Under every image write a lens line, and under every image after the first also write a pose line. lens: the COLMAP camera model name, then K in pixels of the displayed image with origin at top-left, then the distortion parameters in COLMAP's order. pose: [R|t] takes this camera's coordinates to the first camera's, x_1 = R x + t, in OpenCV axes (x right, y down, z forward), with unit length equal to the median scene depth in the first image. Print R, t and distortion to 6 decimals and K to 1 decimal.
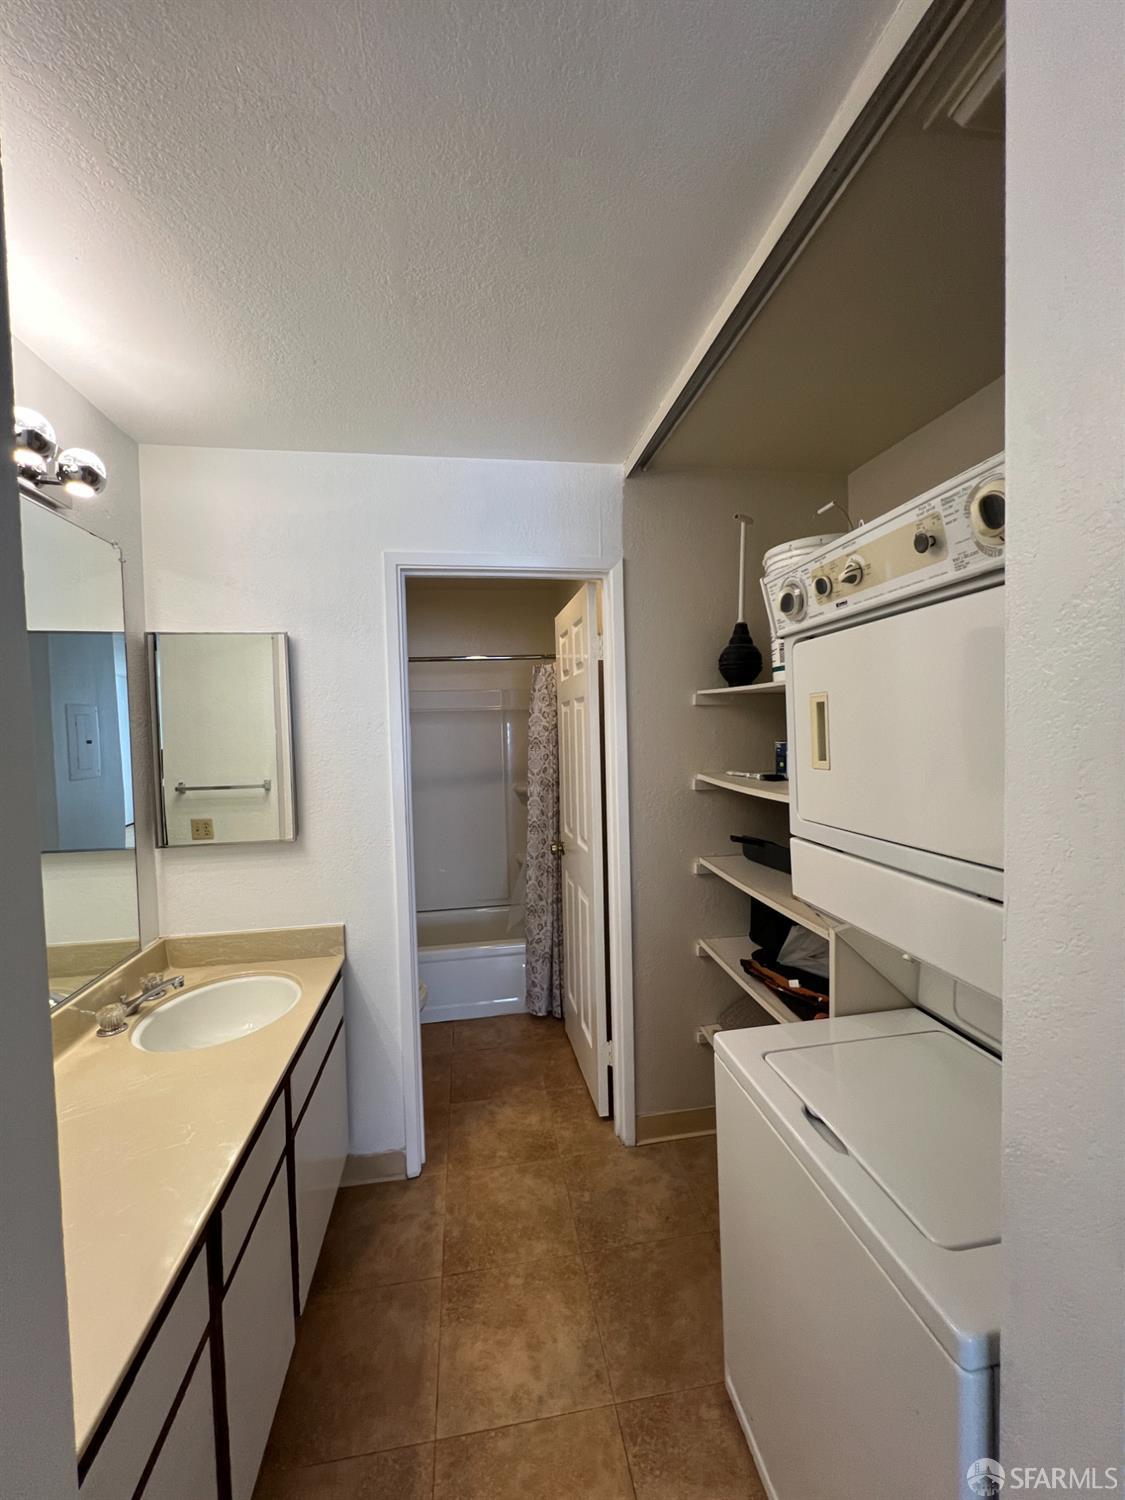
lens RADIAL K [[598.9, 0, 562.0], [0, 598.9, 751.6], [0, 0, 1]] dist [-0.003412, 0.000048]
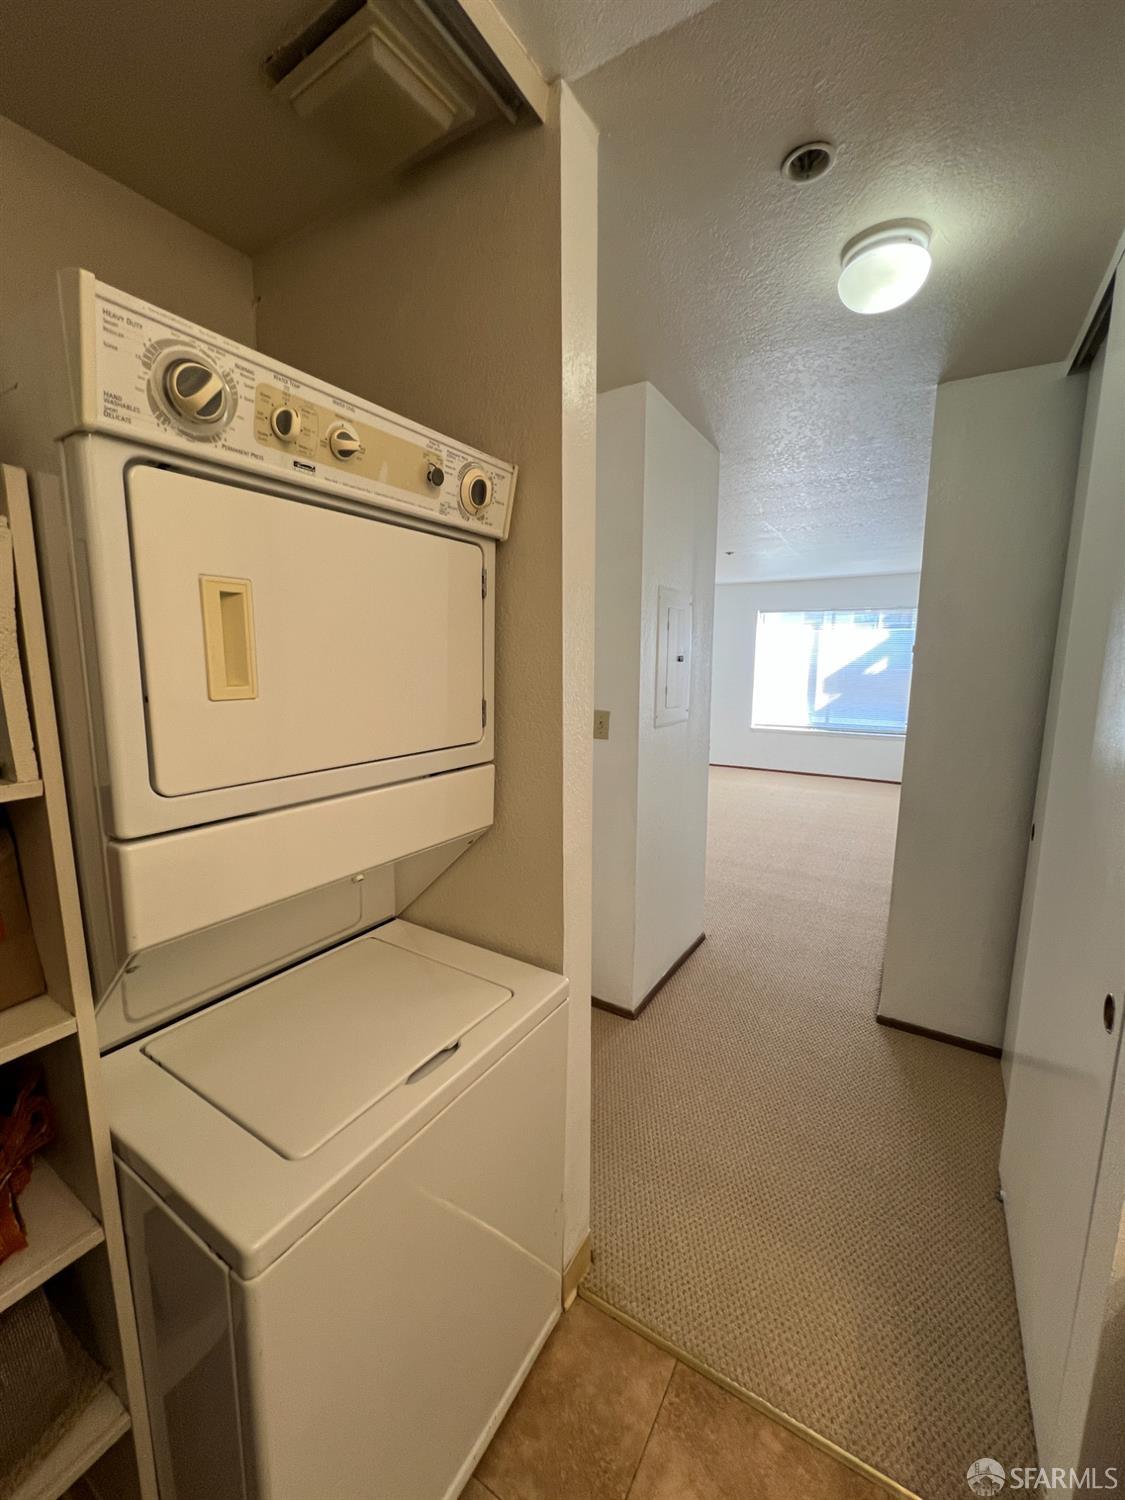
lens RADIAL K [[598.9, 0, 556.2], [0, 598.9, 744.4], [0, 0, 1]] dist [-0.003412, 0.000048]
pose [[-0.752330, -0.064740, 0.655598, -0.292909], [0.043471, 0.988112, 0.147461, -0.002560], [-0.657350, 0.139439, -0.740572, 1.485394]]
